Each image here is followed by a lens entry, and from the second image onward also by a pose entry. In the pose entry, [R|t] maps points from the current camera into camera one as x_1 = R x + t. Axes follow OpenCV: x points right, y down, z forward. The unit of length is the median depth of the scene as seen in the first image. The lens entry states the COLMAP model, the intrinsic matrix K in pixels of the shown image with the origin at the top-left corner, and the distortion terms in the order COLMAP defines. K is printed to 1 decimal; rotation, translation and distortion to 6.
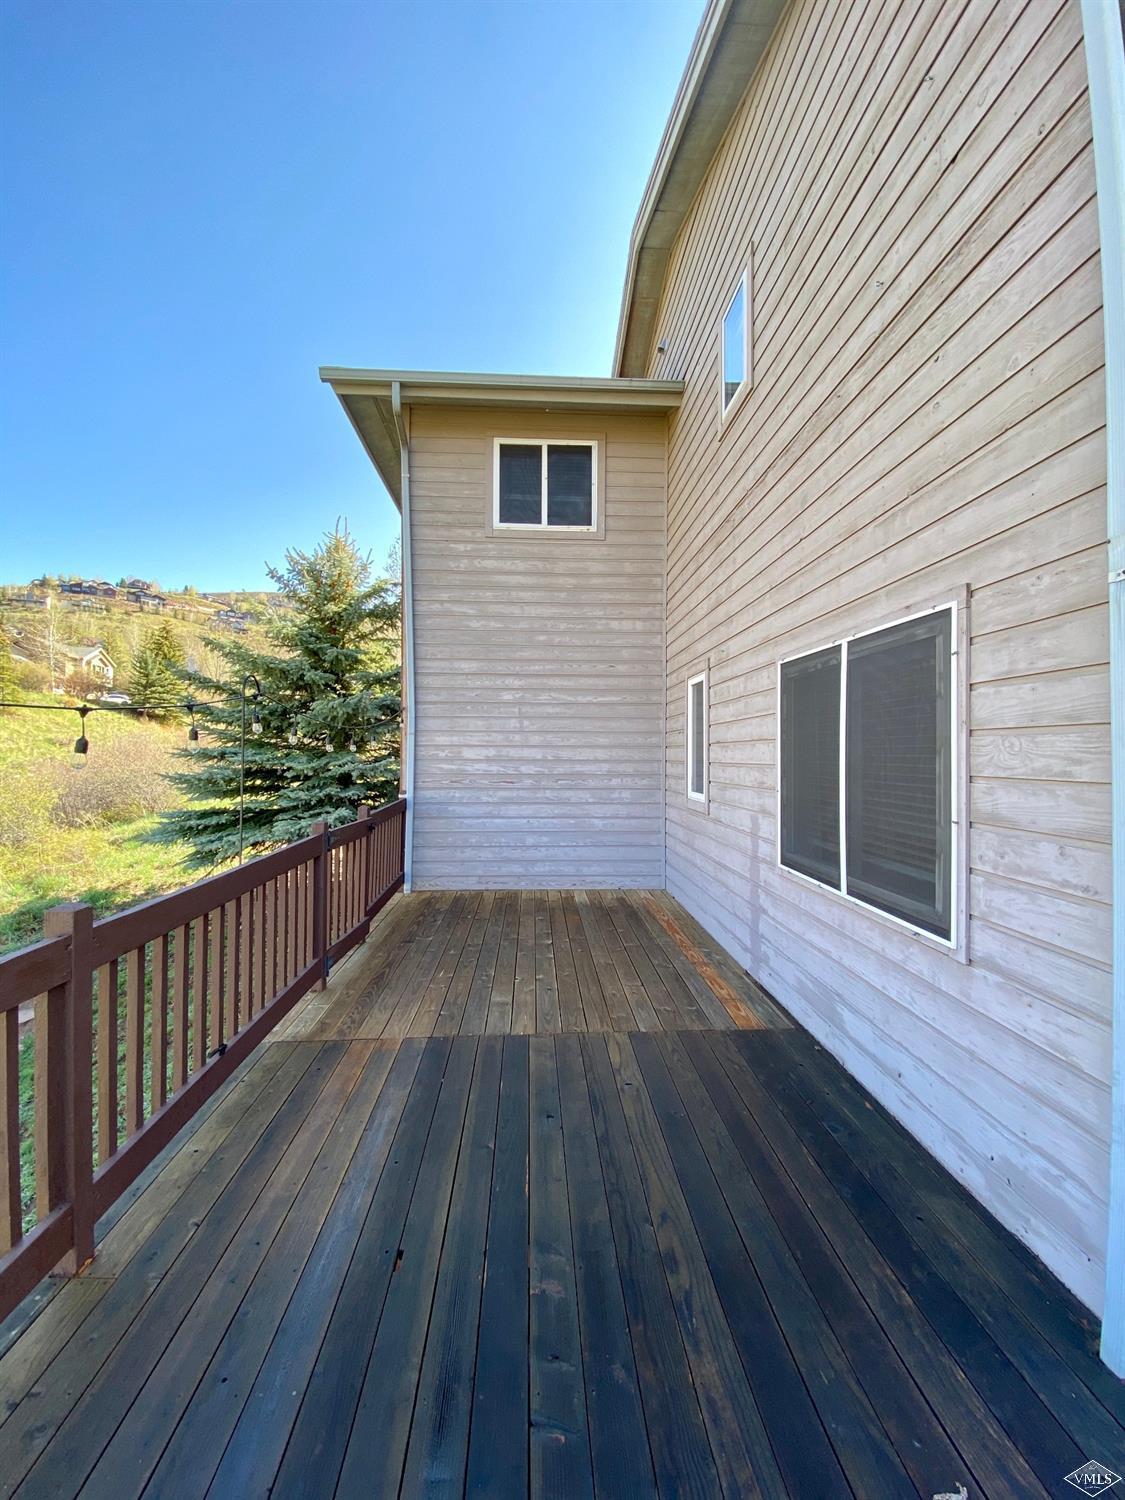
lens RADIAL K [[598.9, 0, 556.4], [0, 598.9, 754.3], [0, 0, 1]] dist [0.000422, -0.001084]
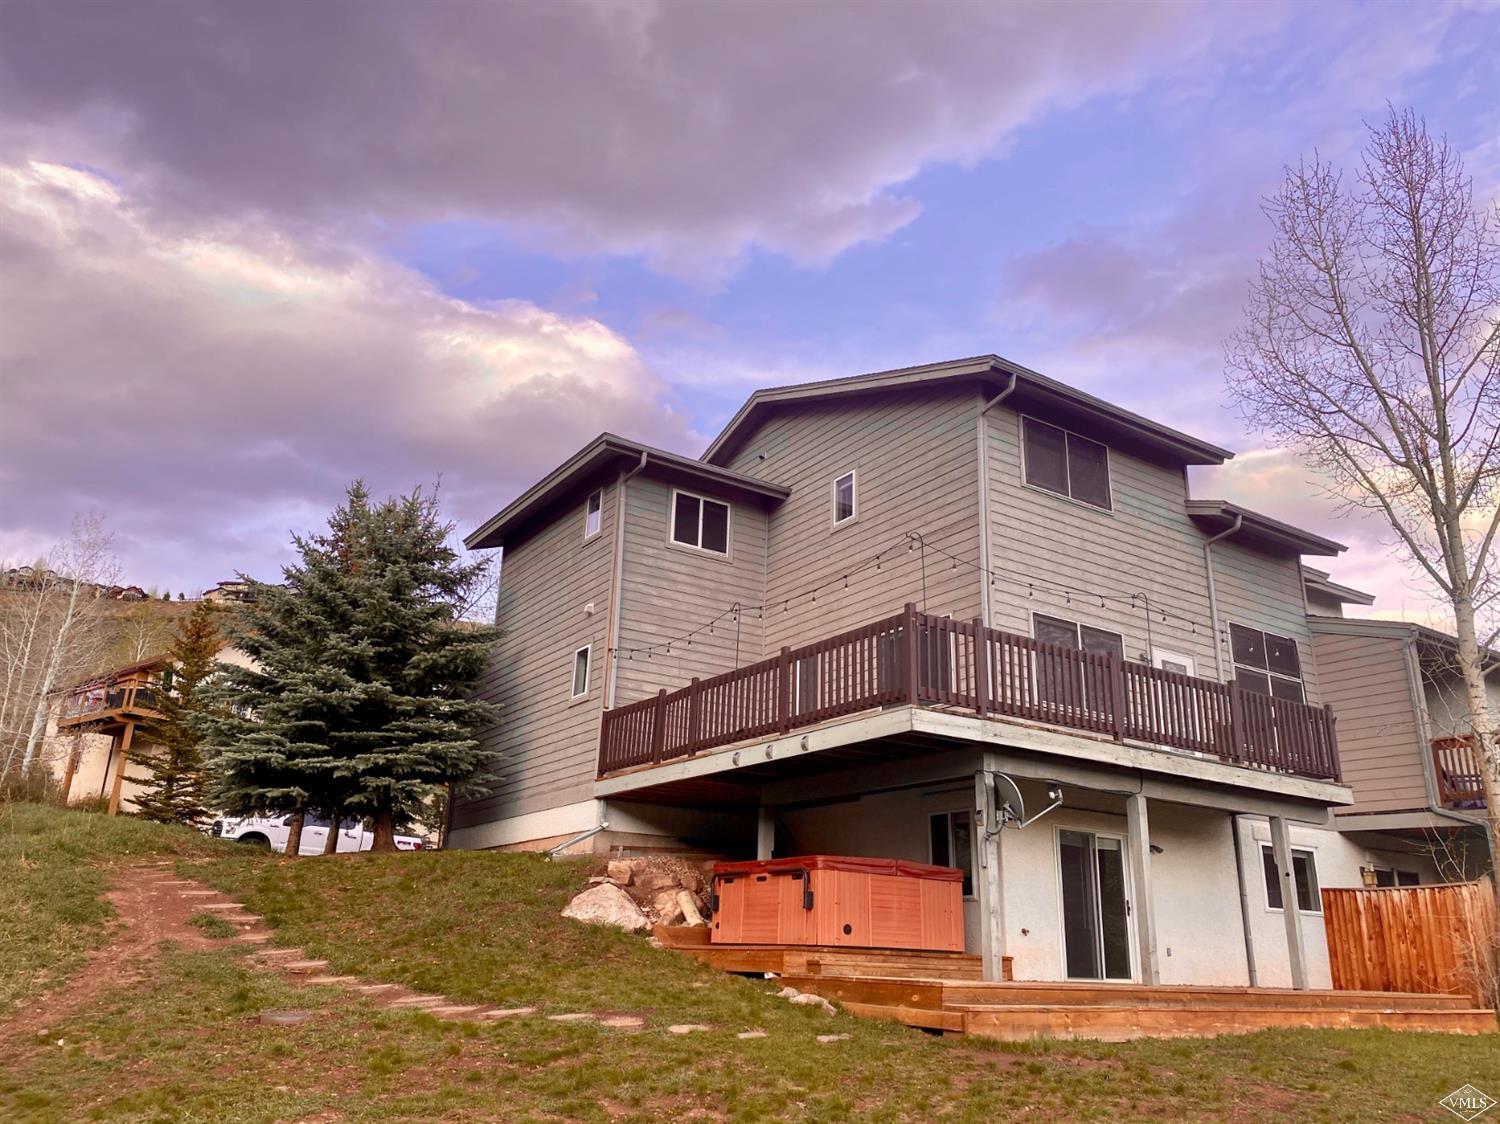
lens RADIAL K [[1131.2, 0, 748.5], [0, 1131.2, 562.3], [0, 0, 1]] dist [0.001827, 0.000027]
pose [[0.850495, 0.186408, 0.491844, -1.336648], [-0.018257, 0.944993, -0.326582, 0.600718], [-0.525666, 0.268777, 0.807115, -1.403423]]
